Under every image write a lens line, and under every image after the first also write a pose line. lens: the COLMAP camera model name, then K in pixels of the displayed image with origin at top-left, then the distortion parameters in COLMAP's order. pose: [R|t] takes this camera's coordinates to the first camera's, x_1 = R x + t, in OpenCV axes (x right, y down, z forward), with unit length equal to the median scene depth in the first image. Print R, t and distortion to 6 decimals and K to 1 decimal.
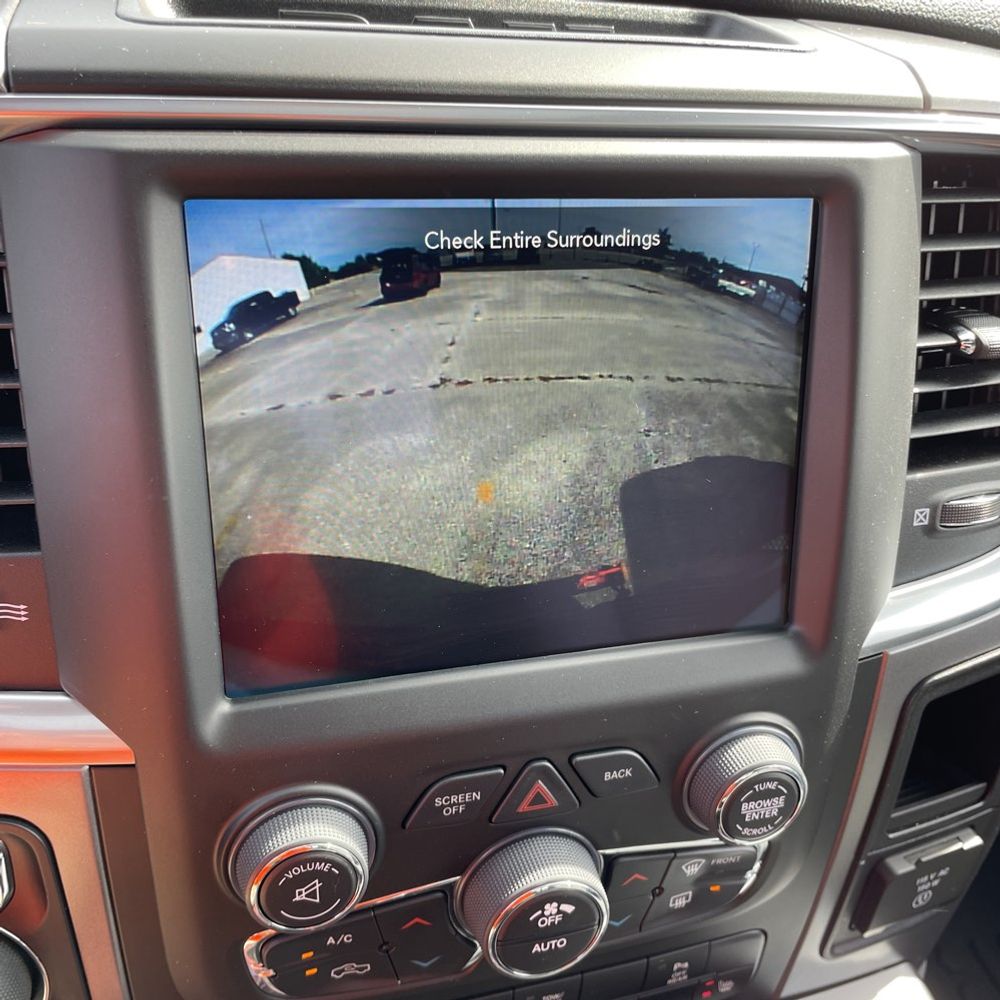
lens RADIAL K [[1014.6, 0, 496.2], [0, 1014.6, 502.2], [0, 0, 1]] dist [0.040871, 0.000000]
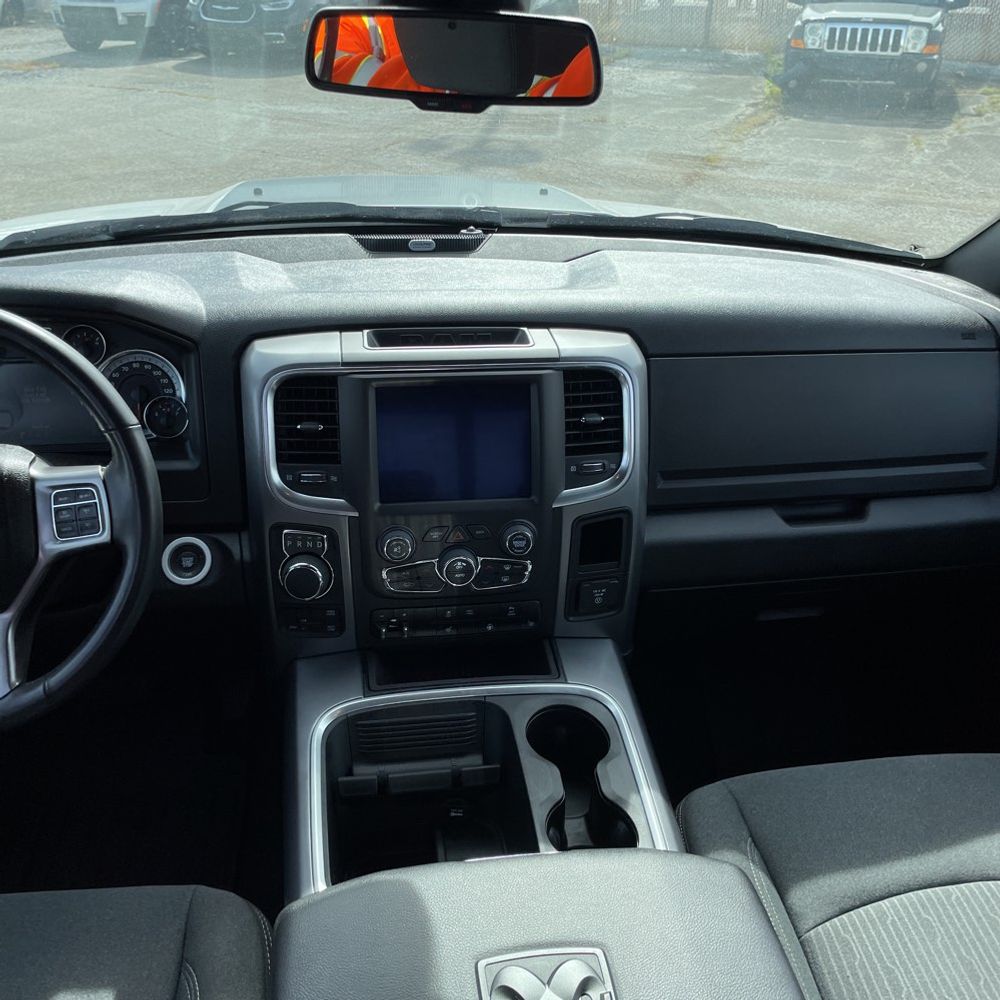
lens RADIAL K [[1014.6, 0, 506.0], [0, 1014.6, 499.1], [0, 0, 1]] dist [0.040871, 0.000000]
pose [[0.993167, 0.017887, -0.115324, 0.639832], [-0.025869, 0.997344, -0.068093, 0.392553], [0.113800, 0.070611, 0.990991, -2.695820]]
